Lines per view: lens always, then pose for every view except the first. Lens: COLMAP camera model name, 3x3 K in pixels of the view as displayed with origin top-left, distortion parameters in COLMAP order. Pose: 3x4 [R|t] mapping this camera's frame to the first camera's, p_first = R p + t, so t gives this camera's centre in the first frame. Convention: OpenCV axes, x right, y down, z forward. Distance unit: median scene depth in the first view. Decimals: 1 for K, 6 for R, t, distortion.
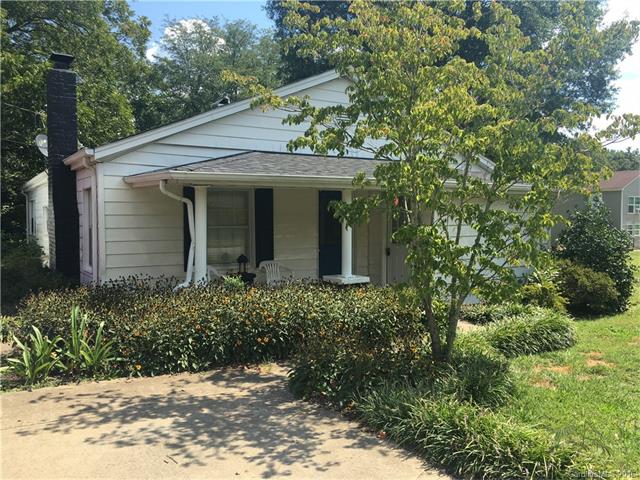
lens RADIAL K [[546.0, 0, 320.0], [0, 546.0, 240.0], [0, 0, 1]] dist [0.092383, -0.132143]
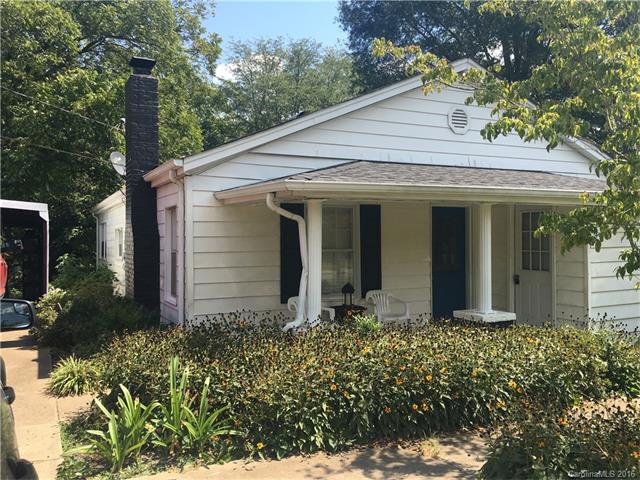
lens RADIAL K [[546.0, 0, 320.0], [0, 546.0, 240.0], [0, 0, 1]] dist [0.092383, -0.132143]
pose [[0.995606, -0.005320, -0.093490, -0.117097], [0.001510, 0.999167, -0.040776, -0.006019], [0.093629, 0.040455, 0.994785, 0.179060]]
